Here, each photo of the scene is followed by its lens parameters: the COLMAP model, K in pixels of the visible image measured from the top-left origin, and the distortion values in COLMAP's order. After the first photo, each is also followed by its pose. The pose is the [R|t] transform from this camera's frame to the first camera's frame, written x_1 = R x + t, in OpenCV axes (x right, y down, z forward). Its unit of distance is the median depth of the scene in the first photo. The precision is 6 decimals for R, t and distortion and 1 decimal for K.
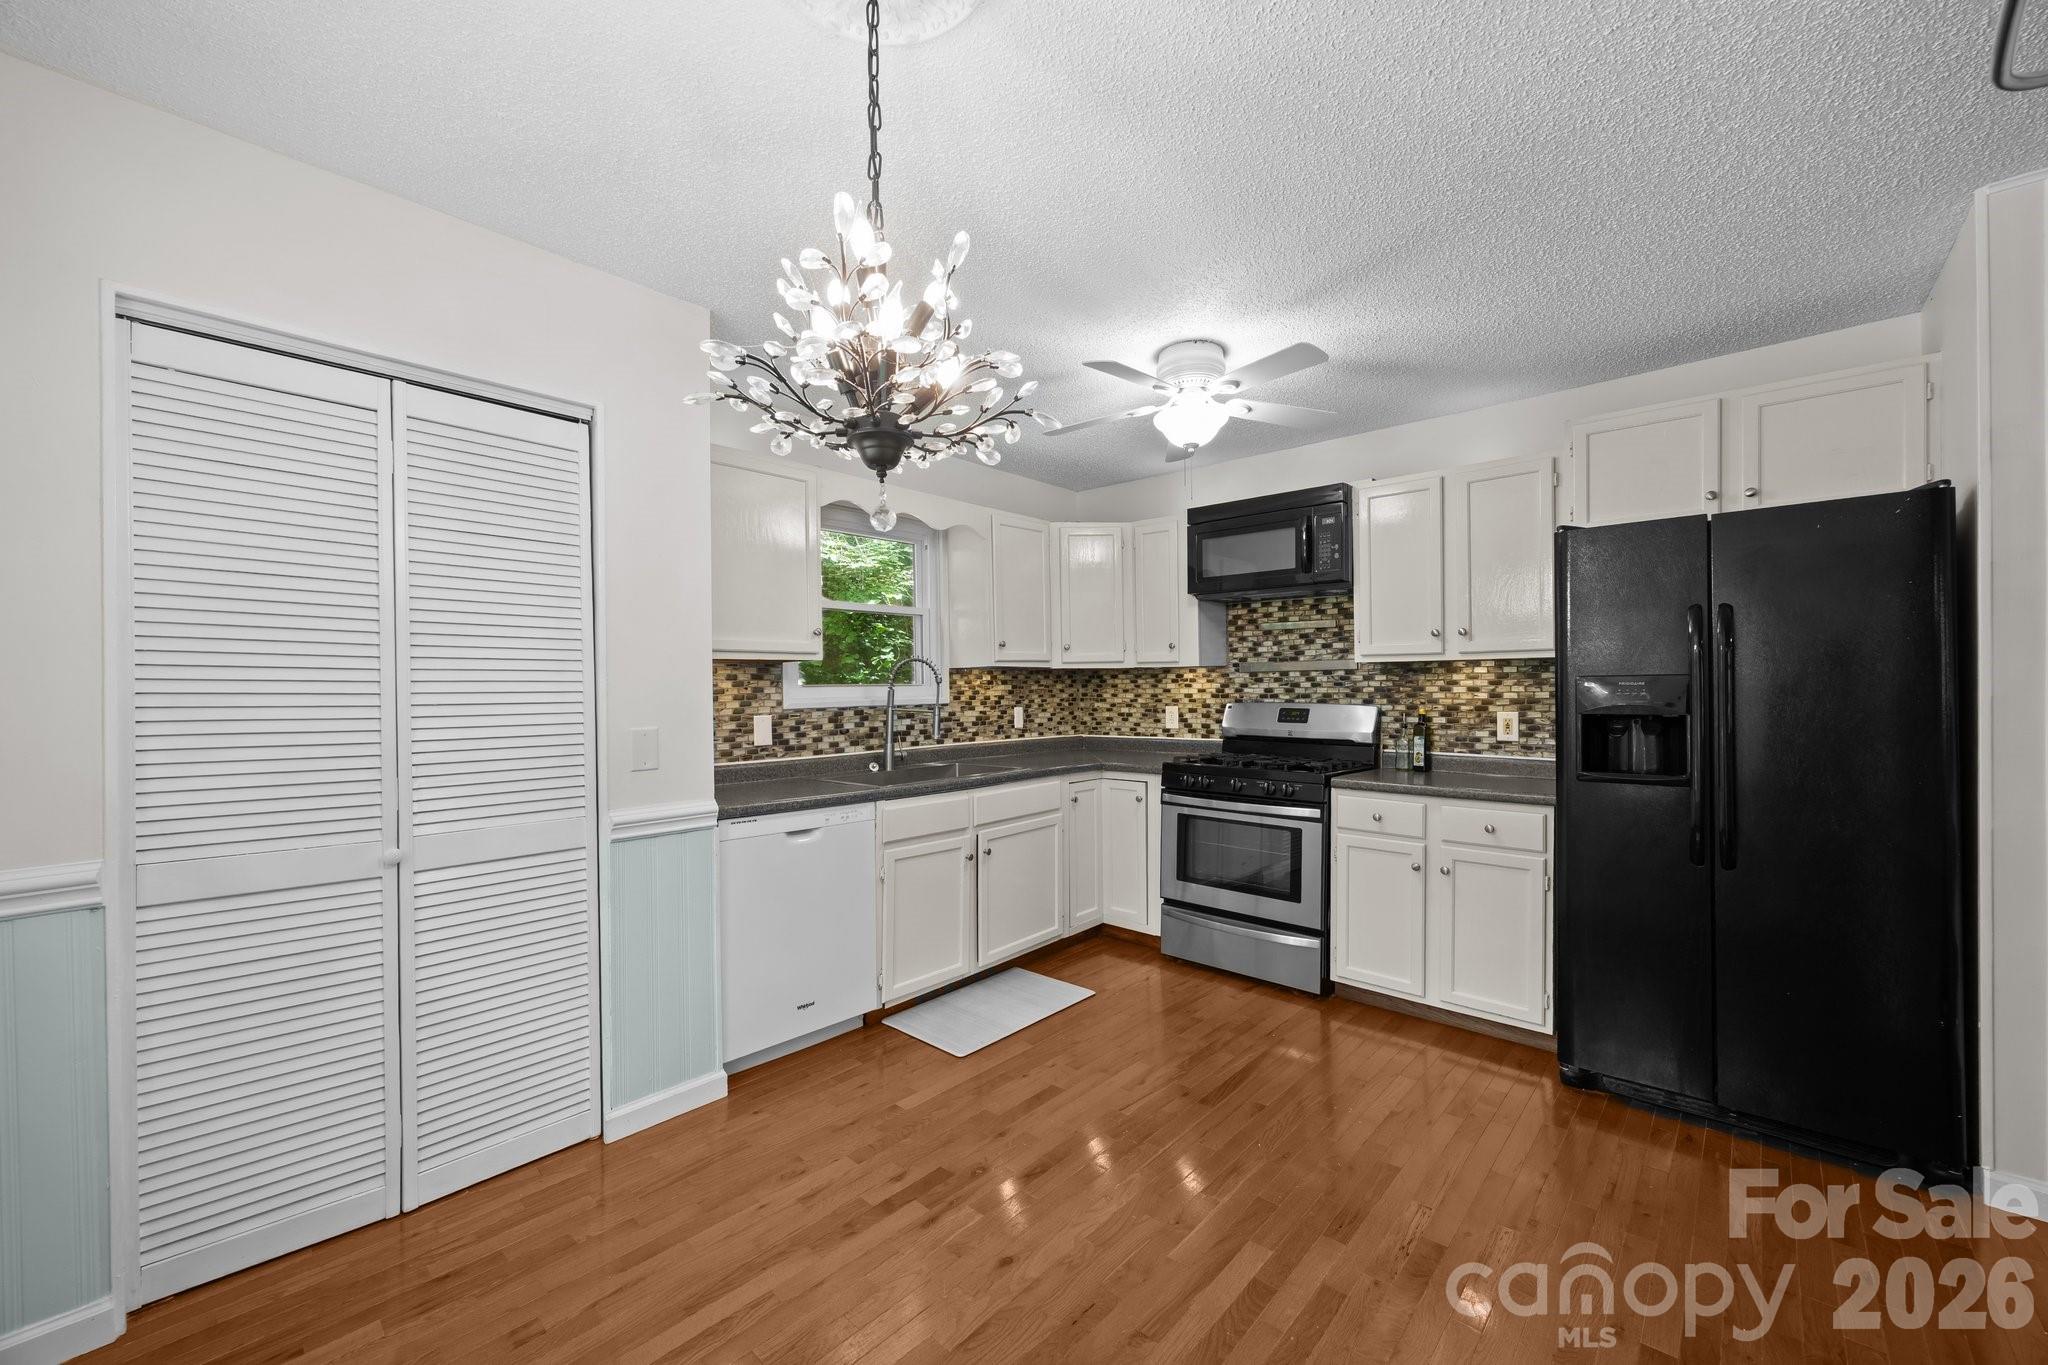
lens RADIAL K [[800.7, 0, 1028.8], [0, 800.7, 692.0], [0, 0, 1]] dist [0.000255, 0.000018]
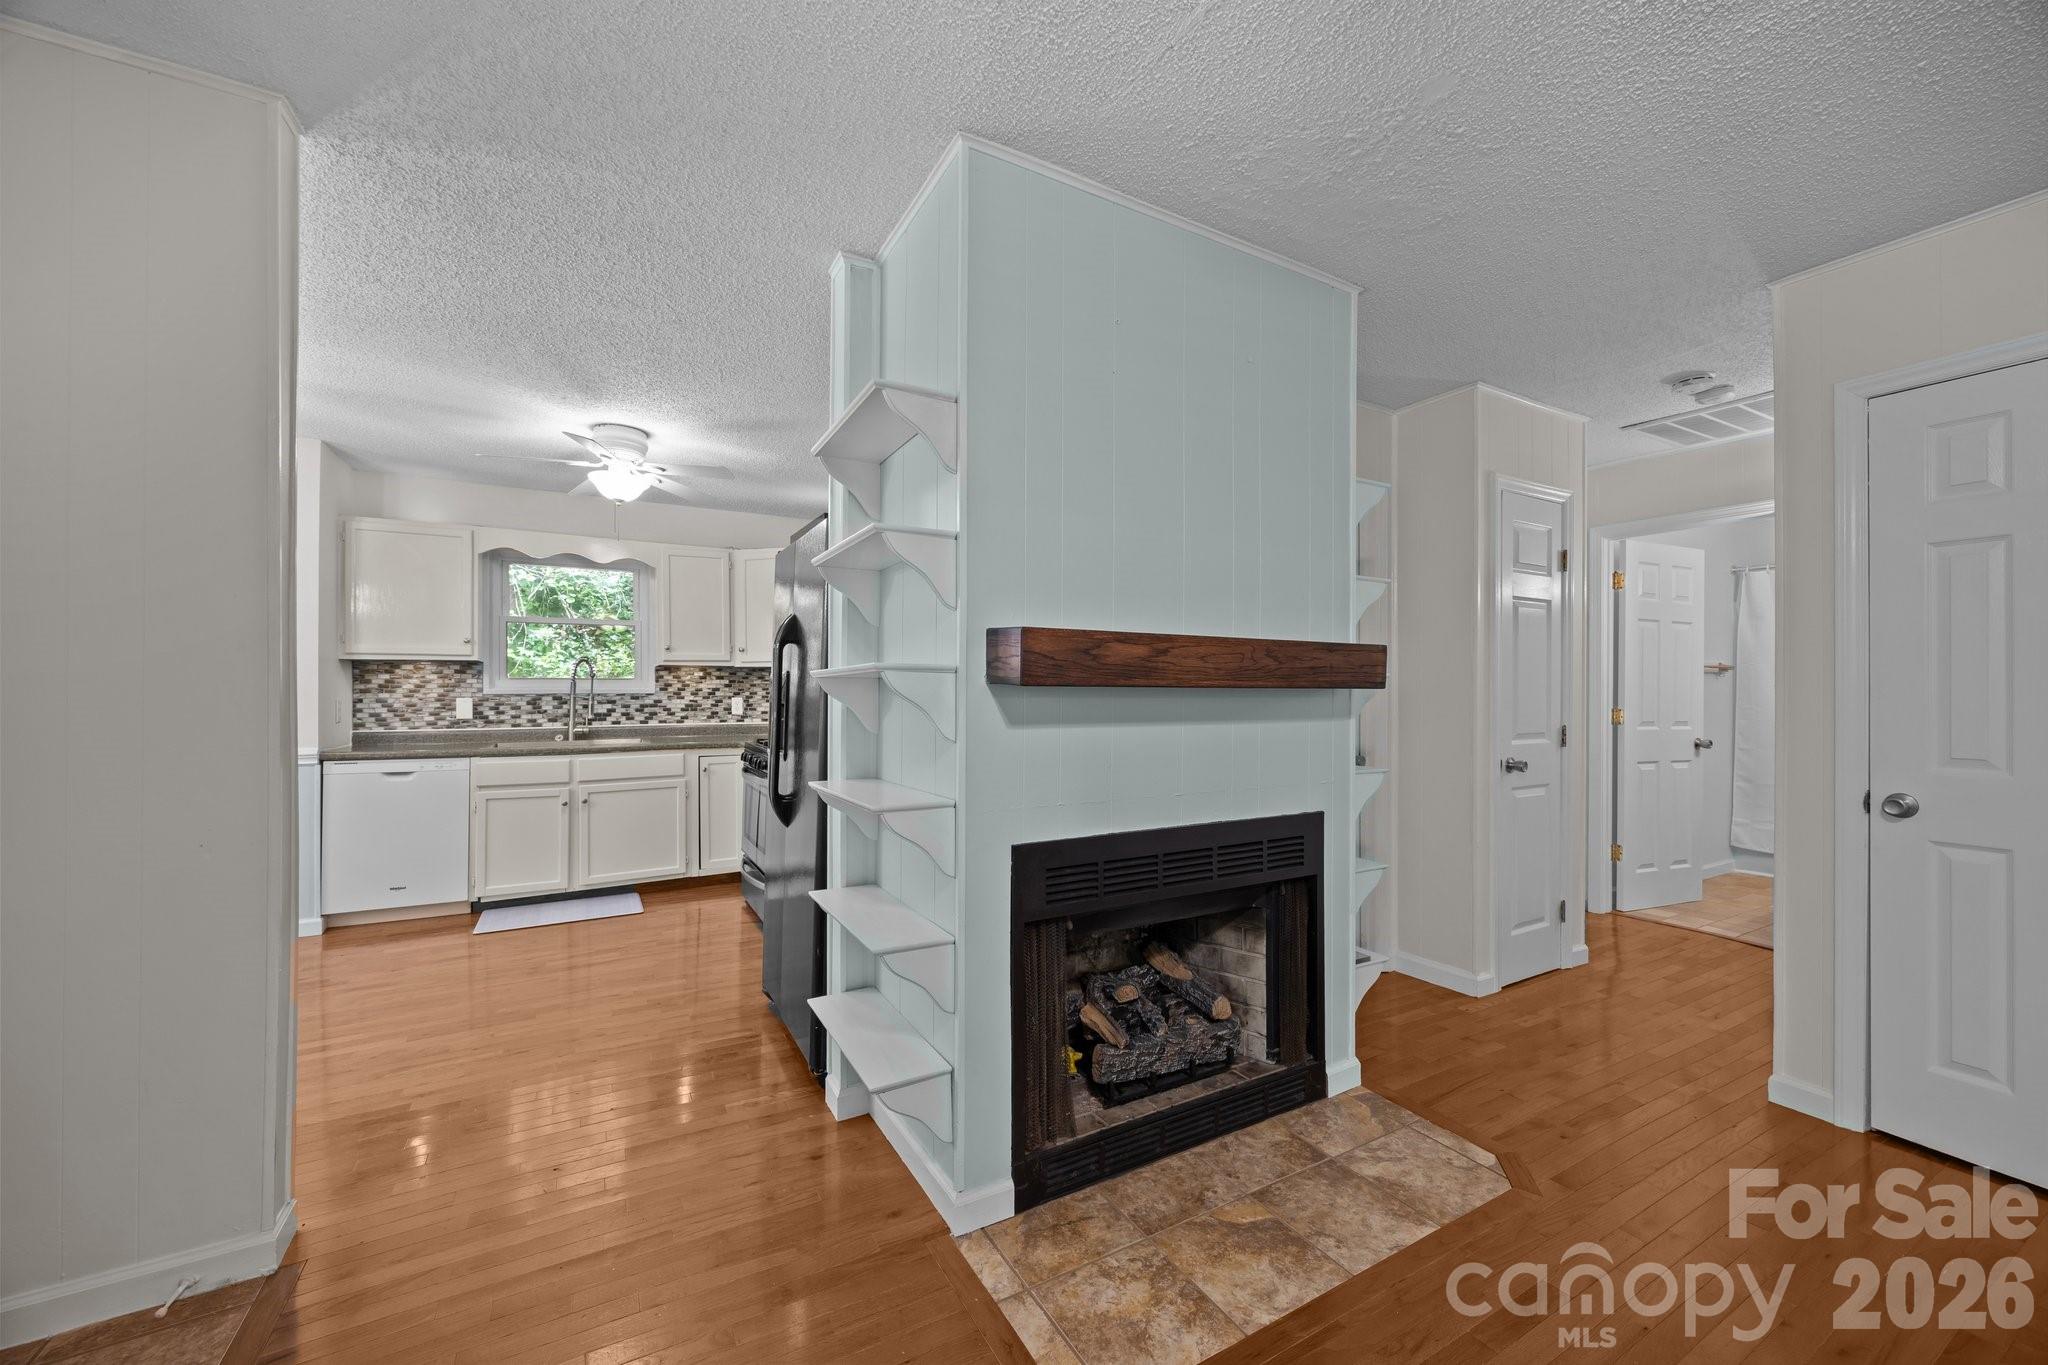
lens RADIAL K [[786.5, 0, 1027.3], [0, 786.5, 691.7], [0, 0, 1]] dist [0.001528, 0.000206]
pose [[0.948067, 0.013129, -0.317799, 0.910889], [-0.012841, 0.999913, 0.002999, 0.000076], [0.317811, 0.001237, 0.948153, -0.023940]]
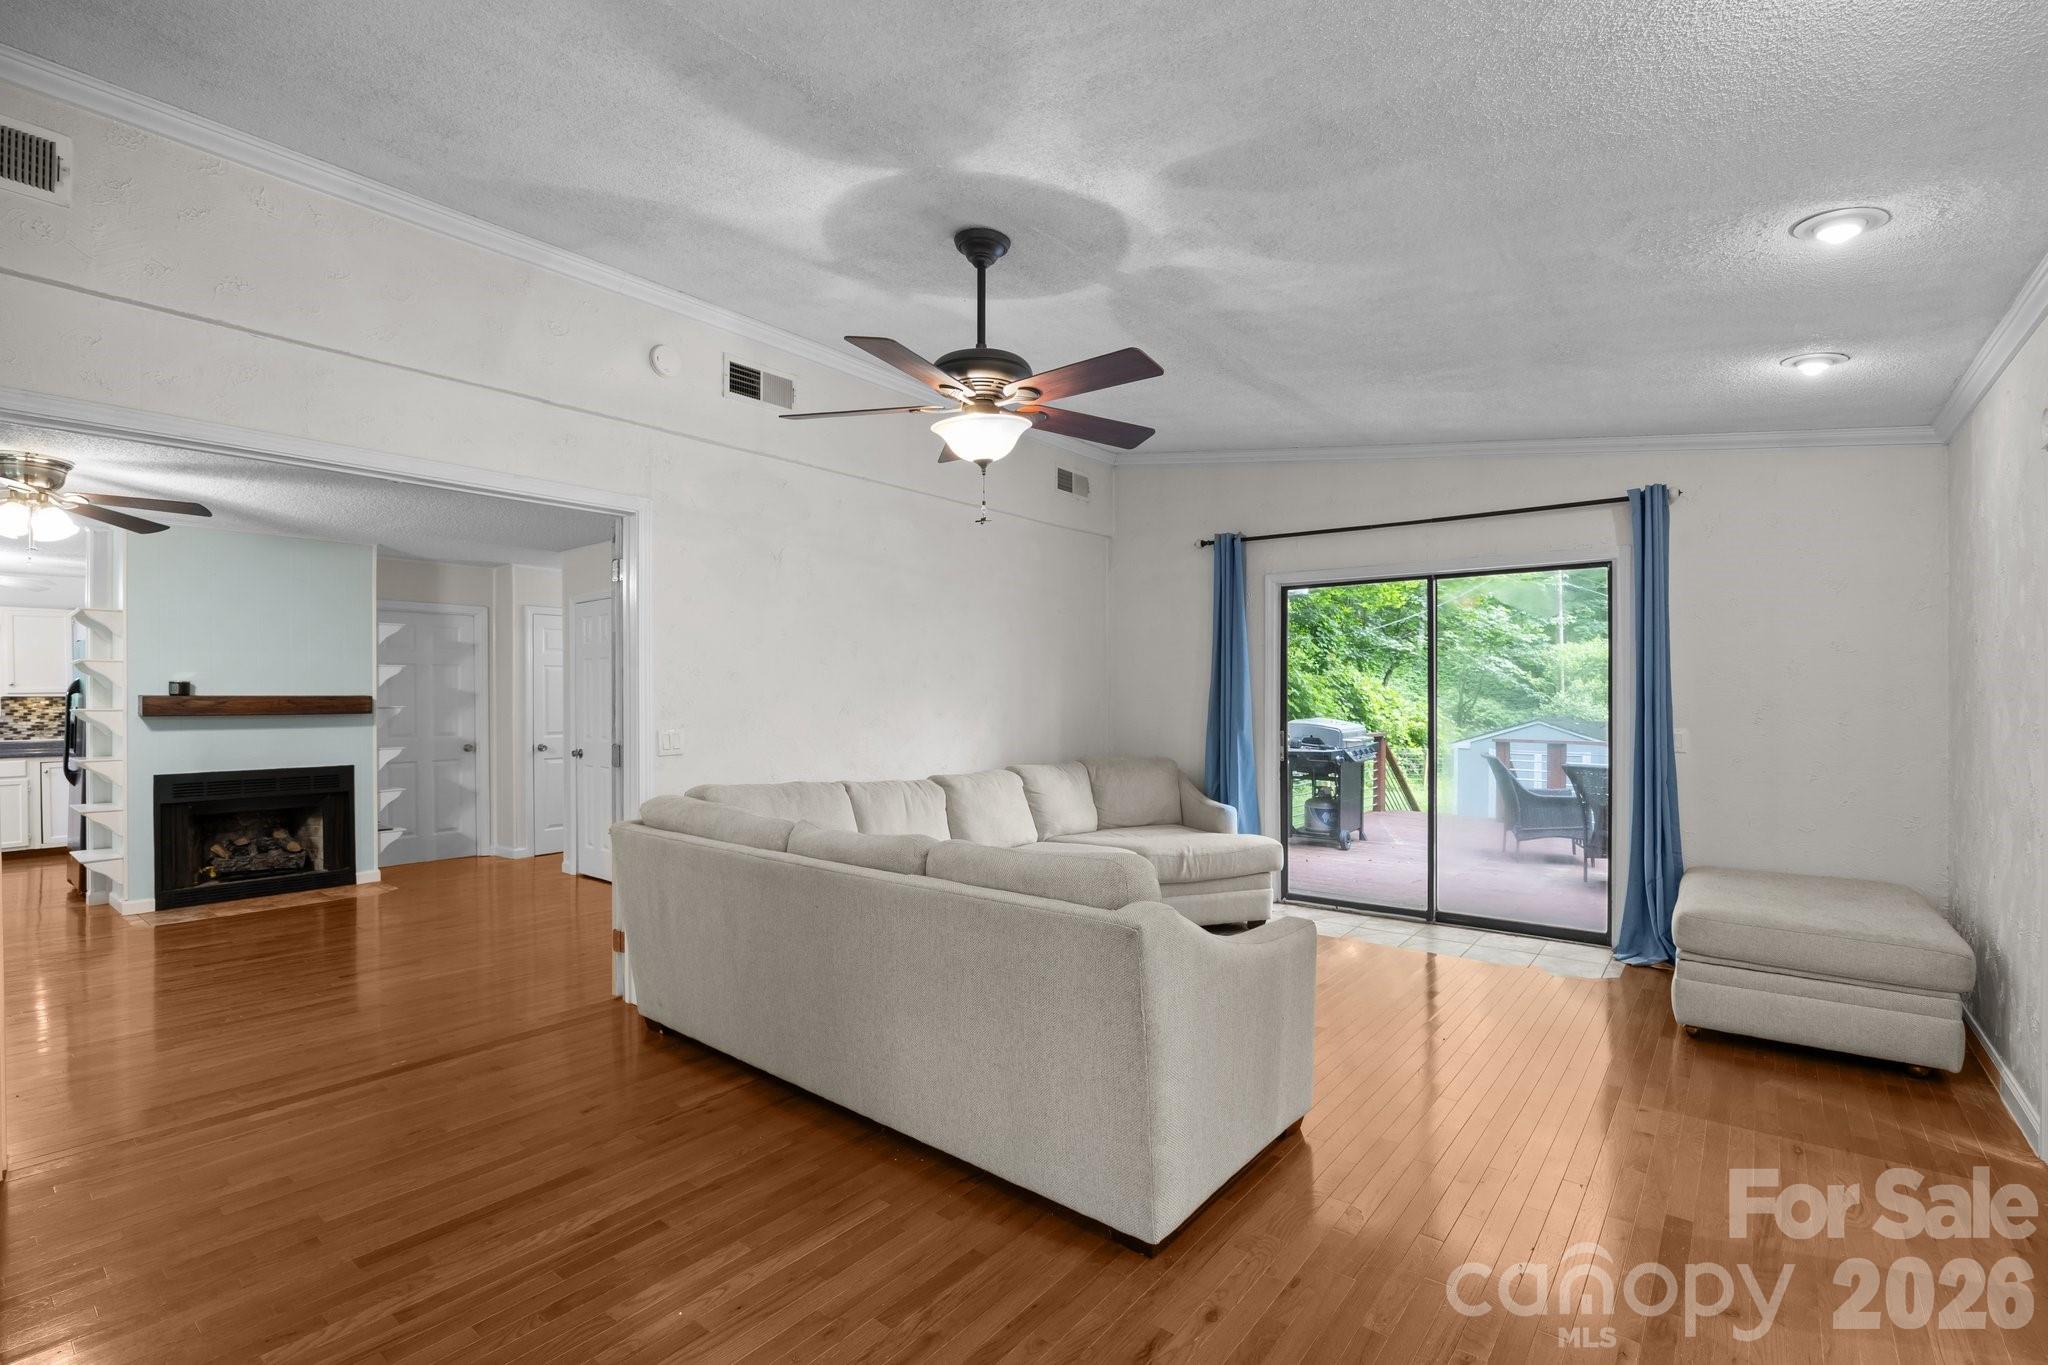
lens RADIAL K [[909.1, 0, 1025.5], [0, 909.1, 697.3], [0, 0, 1]] dist [-0.007933, -0.000540]
pose [[0.998199, 0.005130, 0.059765, 2.047449], [-0.004835, 0.999975, -0.005073, -0.030736], [-0.059790, 0.004775, 0.998200, -1.095883]]
